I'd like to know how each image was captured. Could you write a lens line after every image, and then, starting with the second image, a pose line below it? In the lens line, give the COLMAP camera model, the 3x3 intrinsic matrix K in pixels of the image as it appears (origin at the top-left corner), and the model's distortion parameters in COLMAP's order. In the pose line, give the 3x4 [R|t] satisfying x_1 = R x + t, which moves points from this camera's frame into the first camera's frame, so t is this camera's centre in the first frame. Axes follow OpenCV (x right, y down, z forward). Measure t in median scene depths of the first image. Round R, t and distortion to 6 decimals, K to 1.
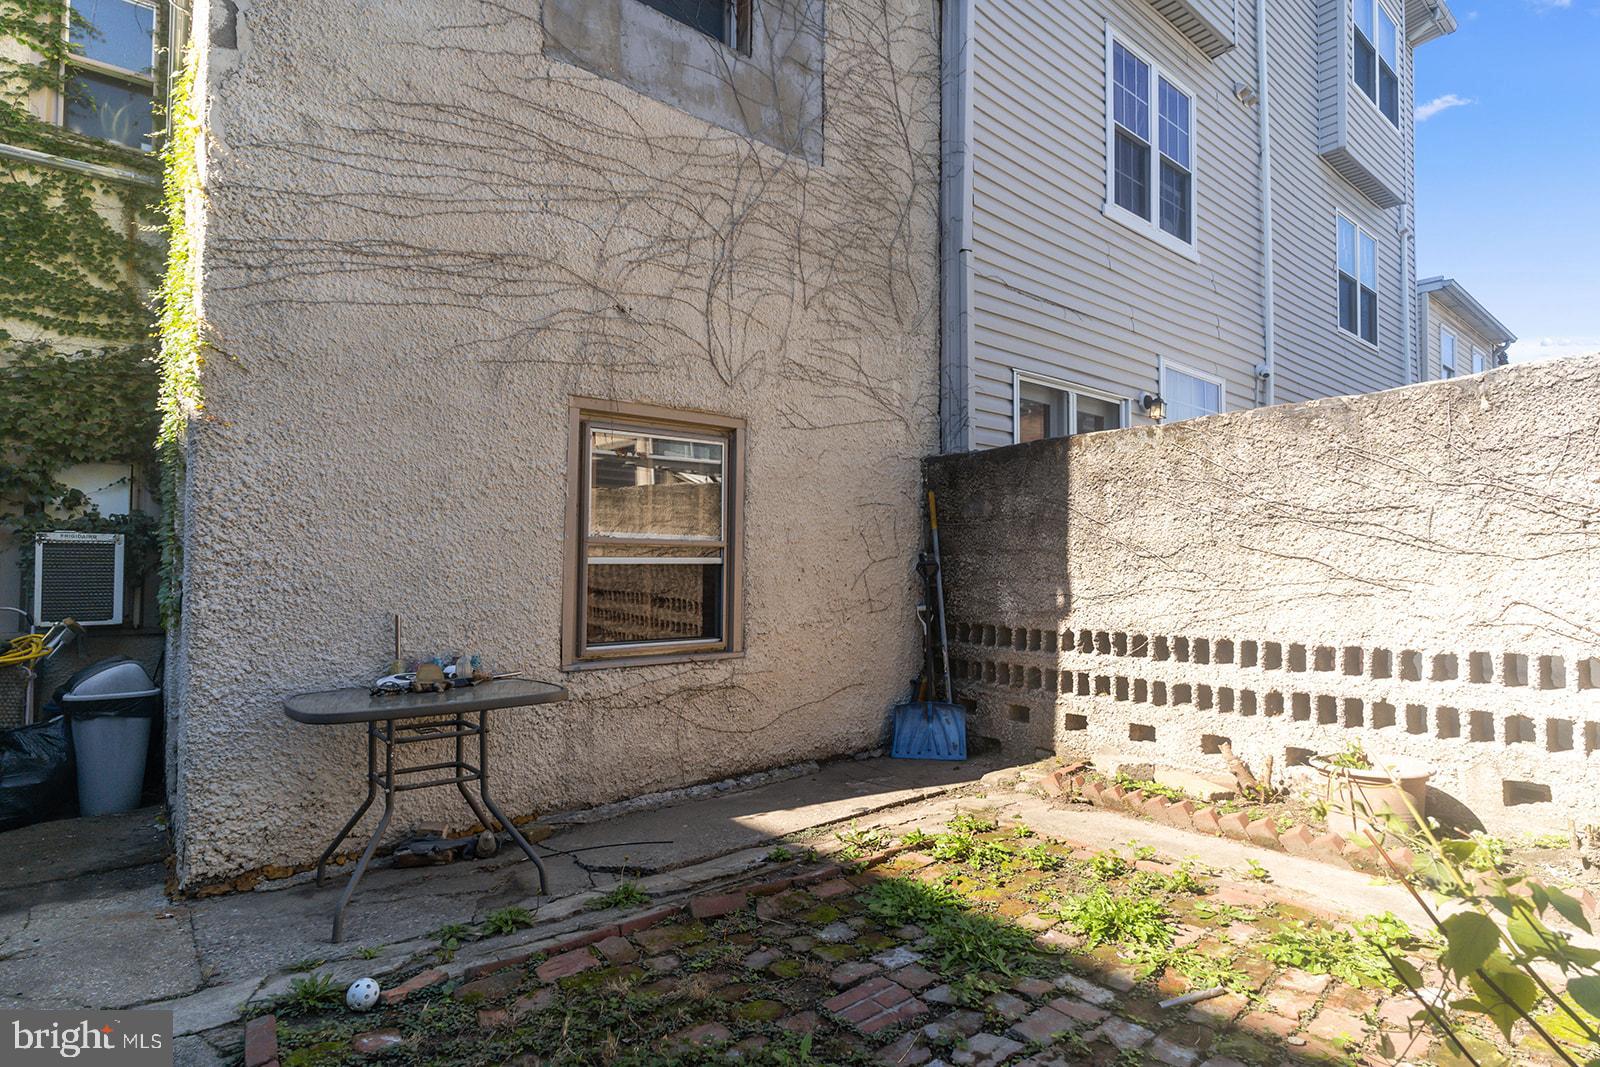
lens RADIAL K [[827.7, 0, 801.6], [0, 827.7, 530.7], [0, 0, 1]] dist [0.000747, 0.001501]
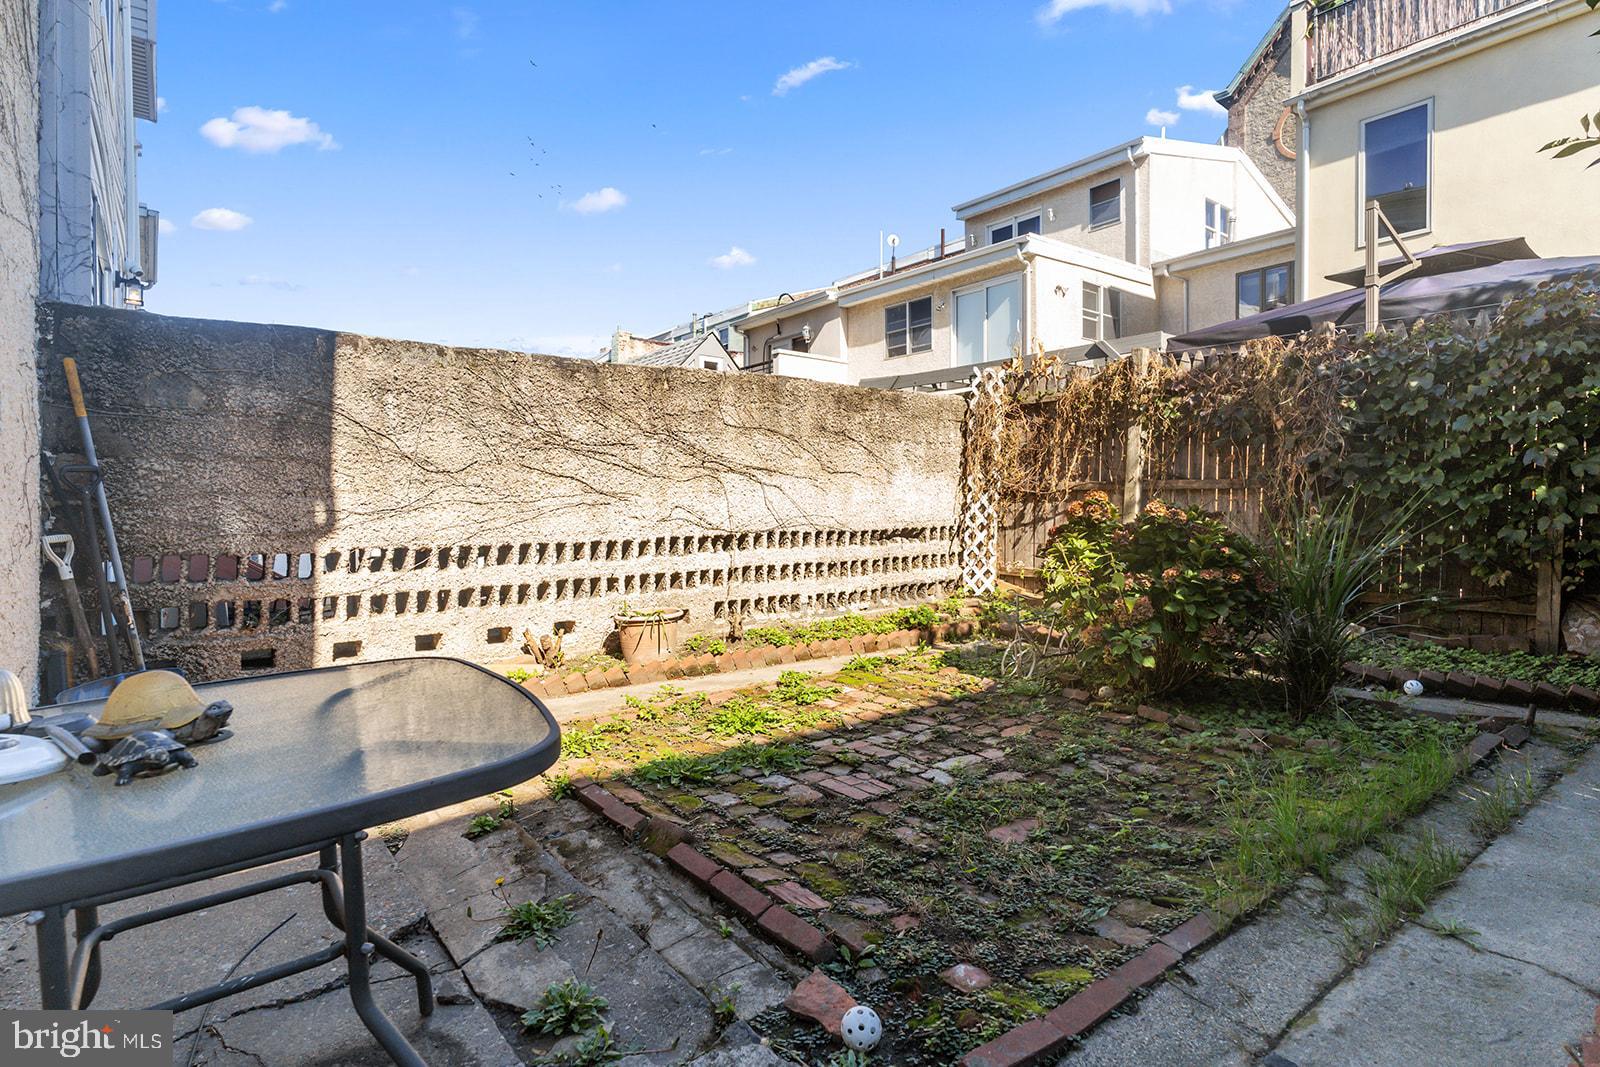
lens RADIAL K [[827.7, 0, 800.3], [0, 827.7, 534.0], [0, 0, 1]] dist [0.000747, 0.001501]
pose [[0.003623, -0.038964, 0.999234, -0.638984], [-0.046483, 0.998154, 0.039090, 0.049346], [-0.998912, -0.046589, 0.001806, 0.552206]]
